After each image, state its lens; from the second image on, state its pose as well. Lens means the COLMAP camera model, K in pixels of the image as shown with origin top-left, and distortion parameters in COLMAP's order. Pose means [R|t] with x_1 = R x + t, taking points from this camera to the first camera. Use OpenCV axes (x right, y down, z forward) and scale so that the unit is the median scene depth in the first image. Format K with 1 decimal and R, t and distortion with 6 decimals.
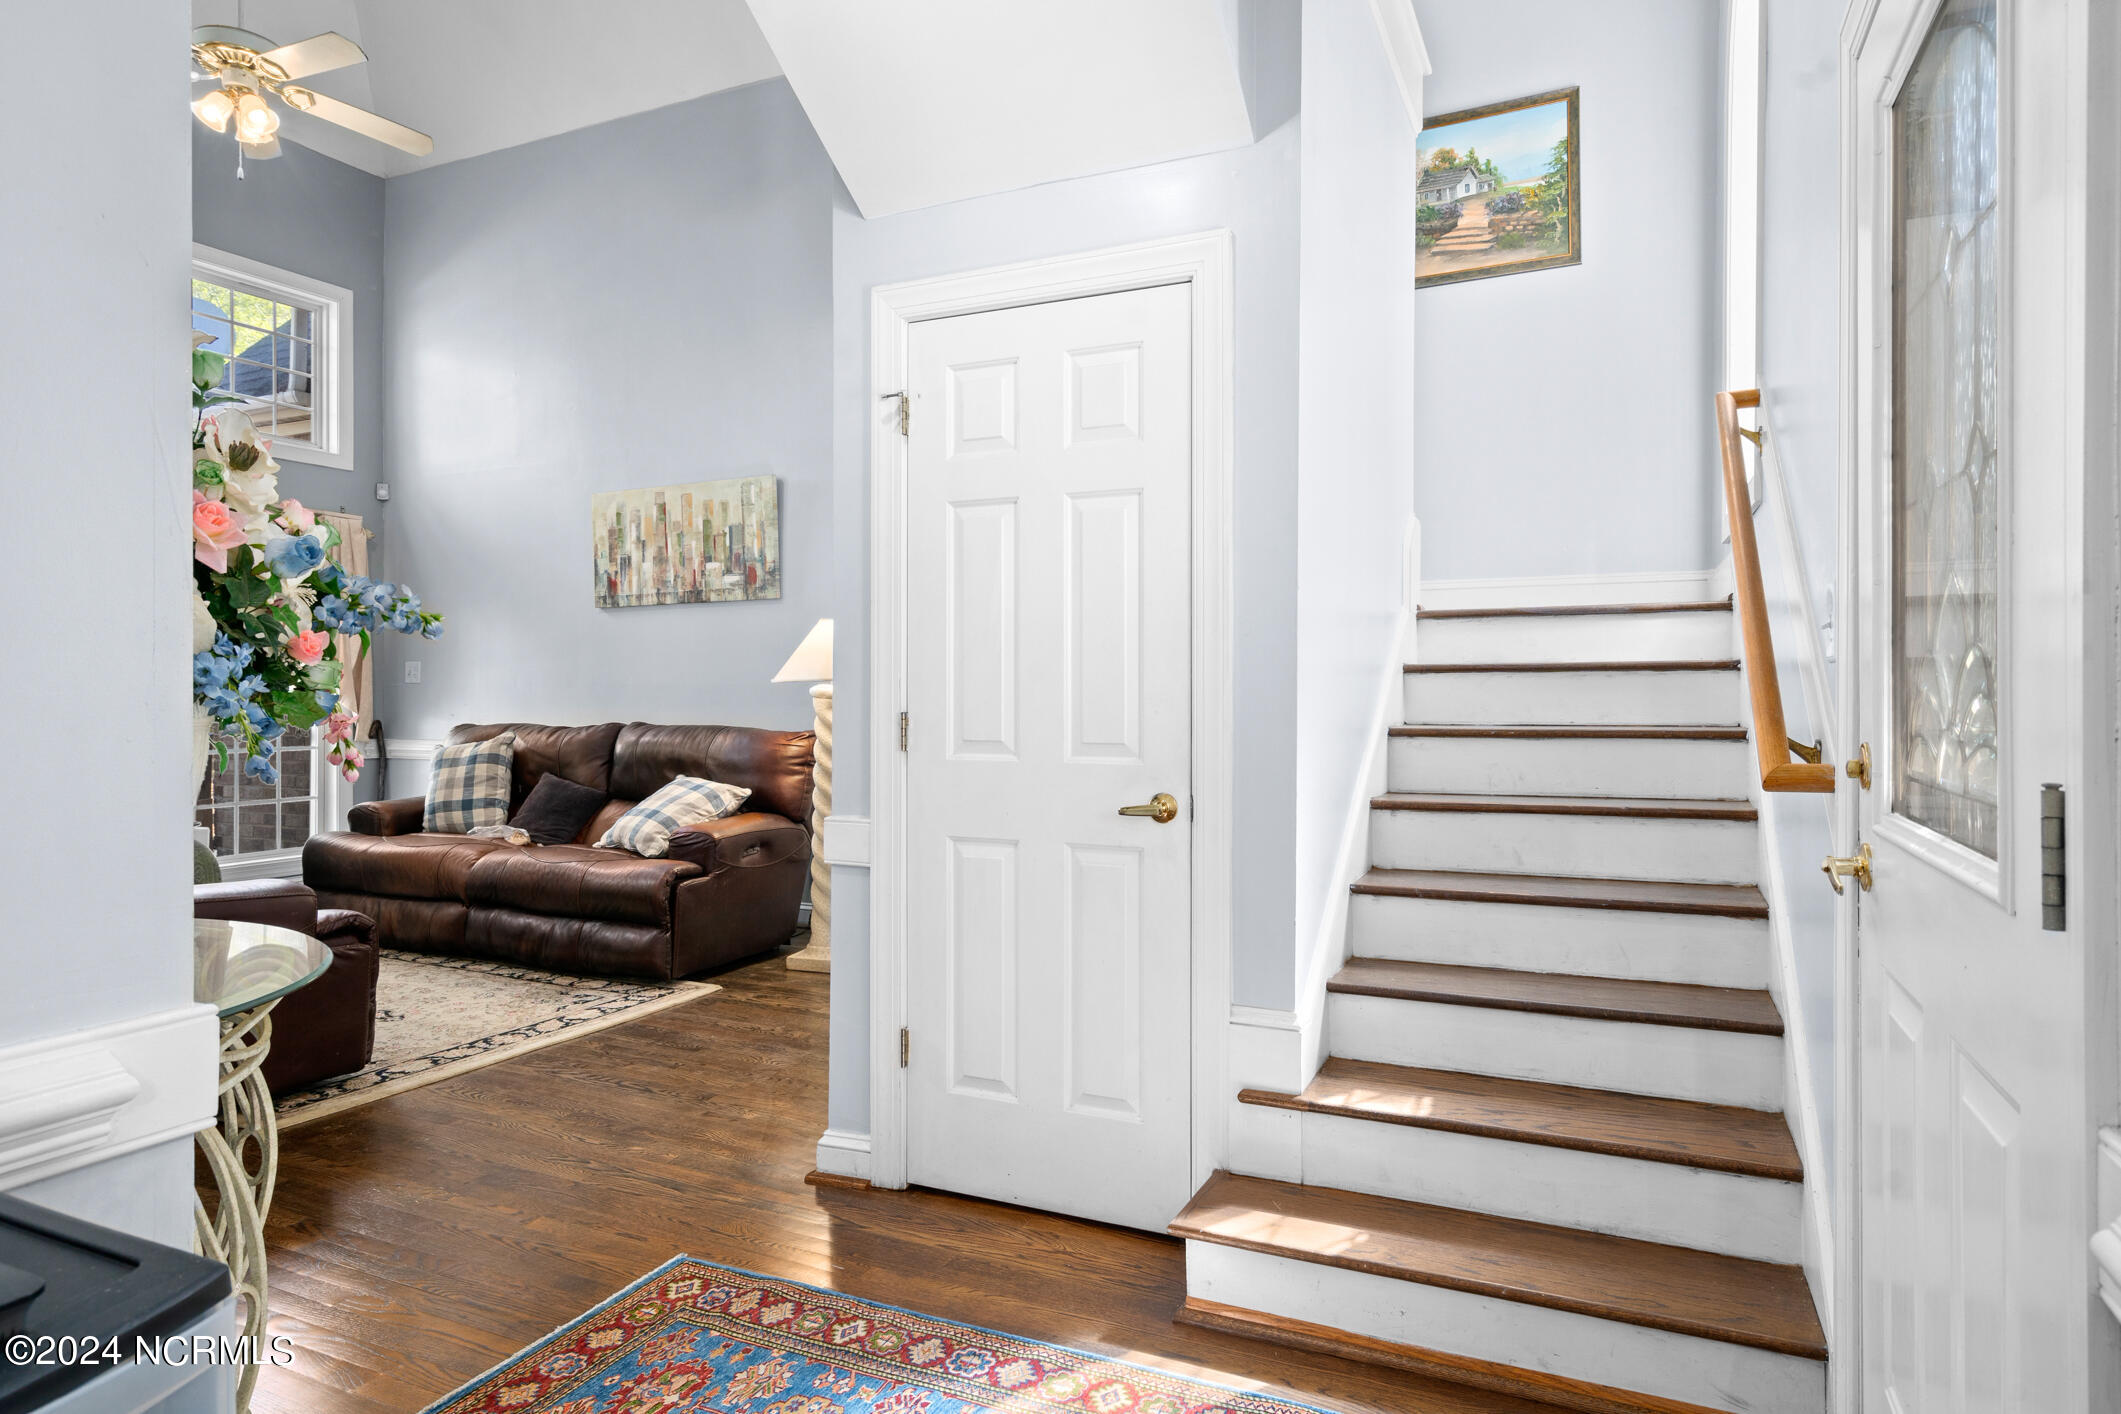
lens RADIAL K [[1201.5, 0, 1060.5], [0, 1201.5, 707.0], [0, 0, 1]] dist [0.004368, 0.000634]
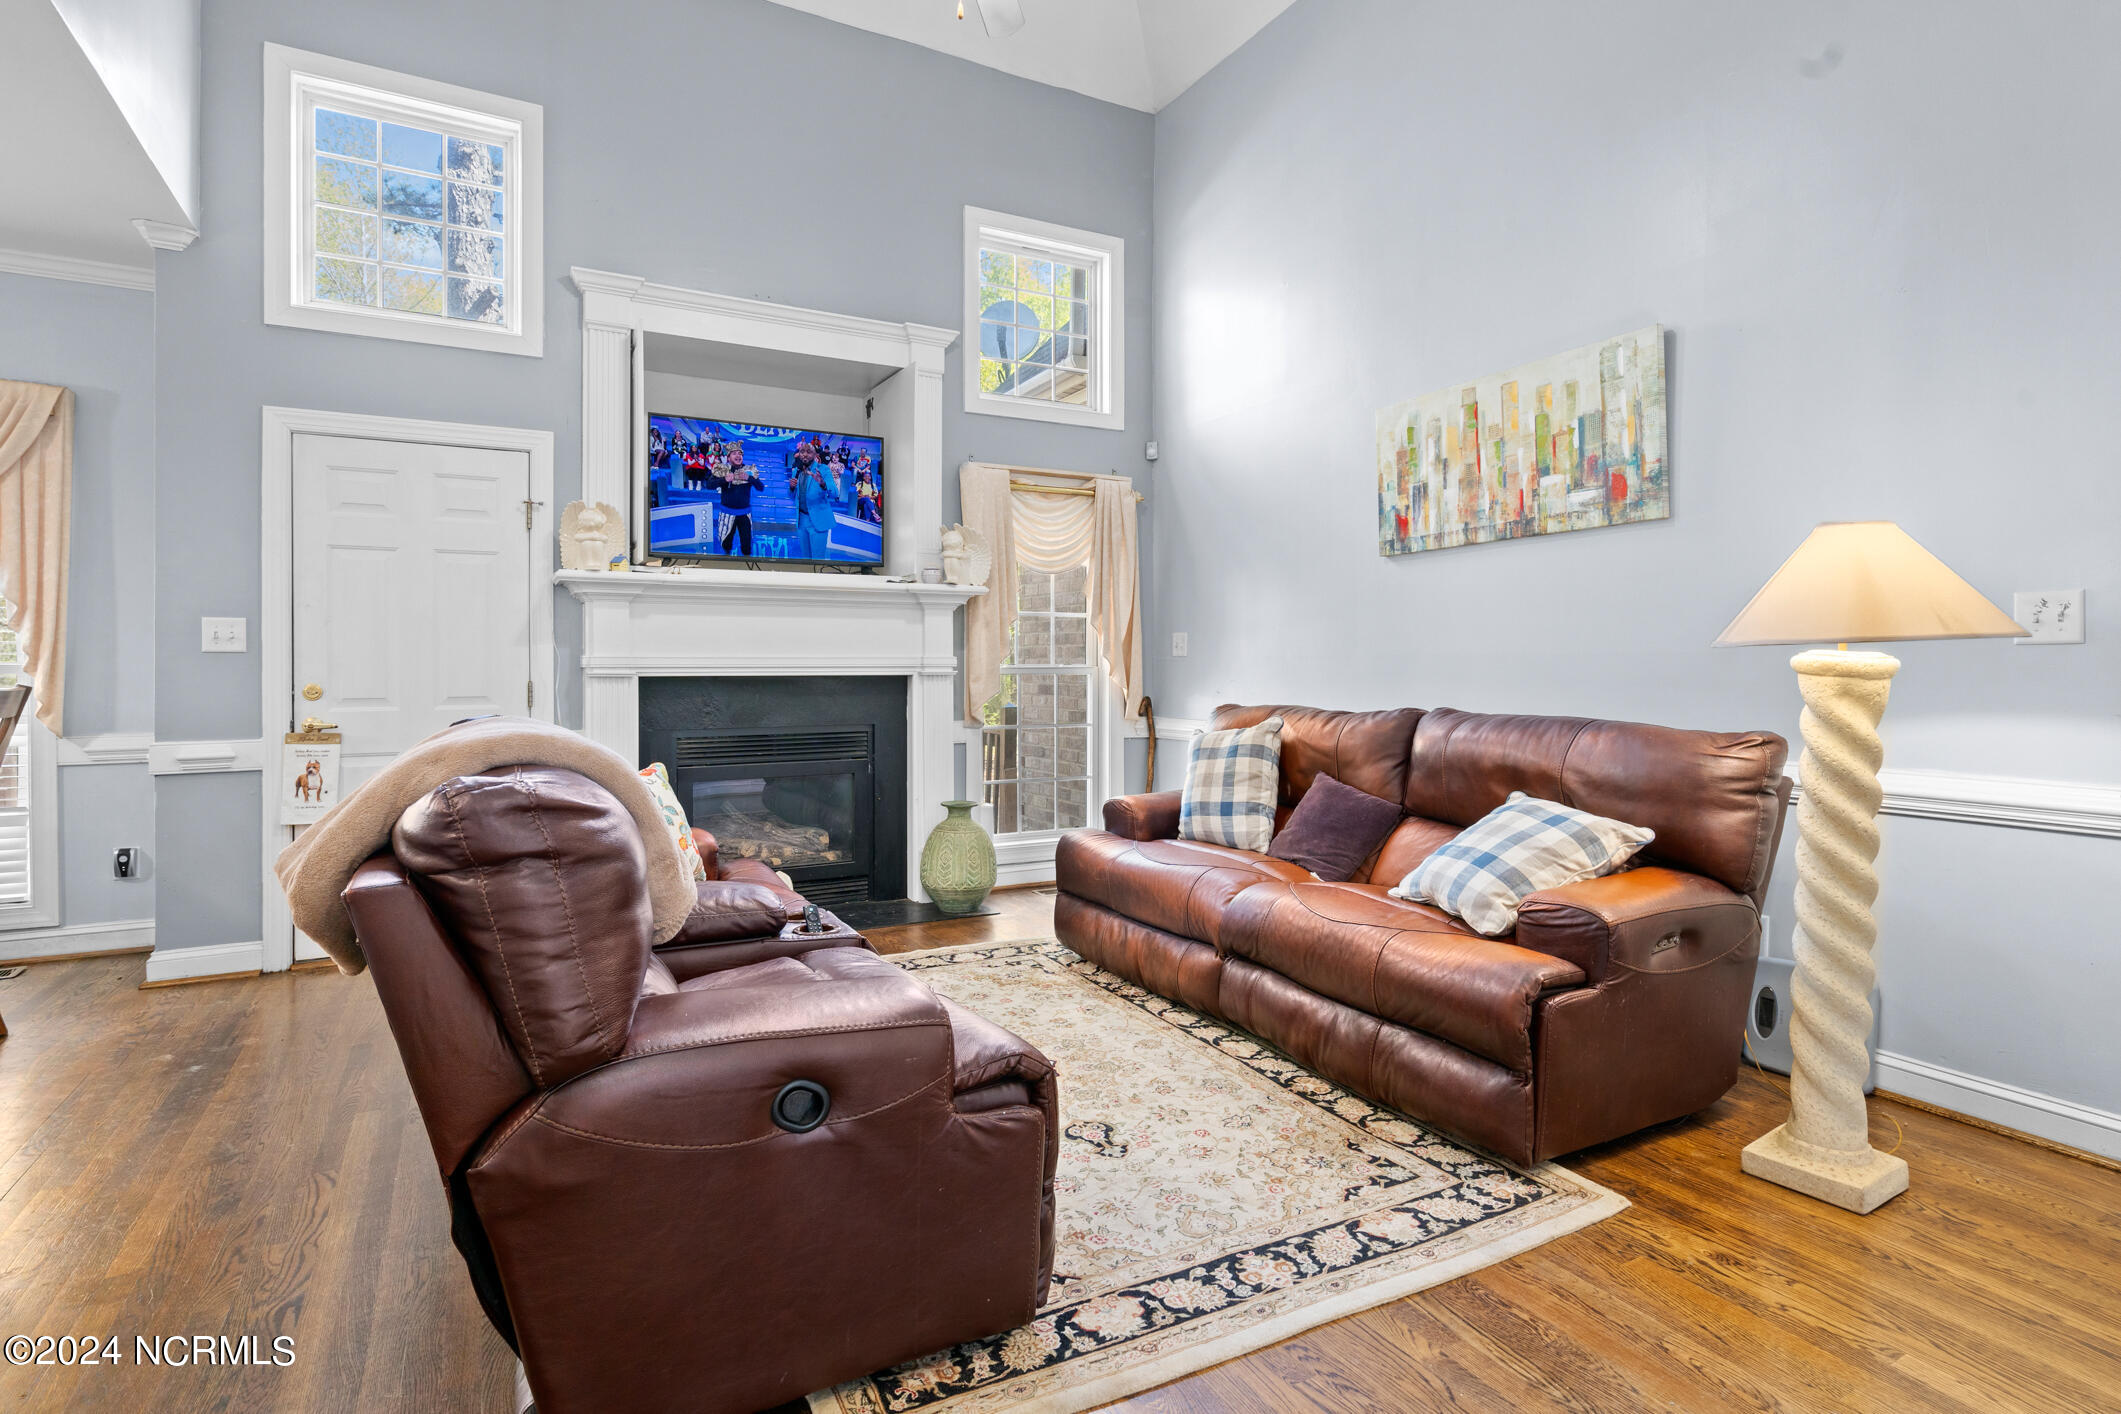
lens RADIAL K [[1066.5, 0, 1065.0], [0, 1066.5, 646.3], [0, 0, 1]] dist [-0.002557, -0.000565]
pose [[0.807381, -0.012901, -0.589890, -0.165199], [-0.005330, 0.999561, -0.029155, -0.004350], [0.590007, 0.026683, 0.806957, 0.370892]]
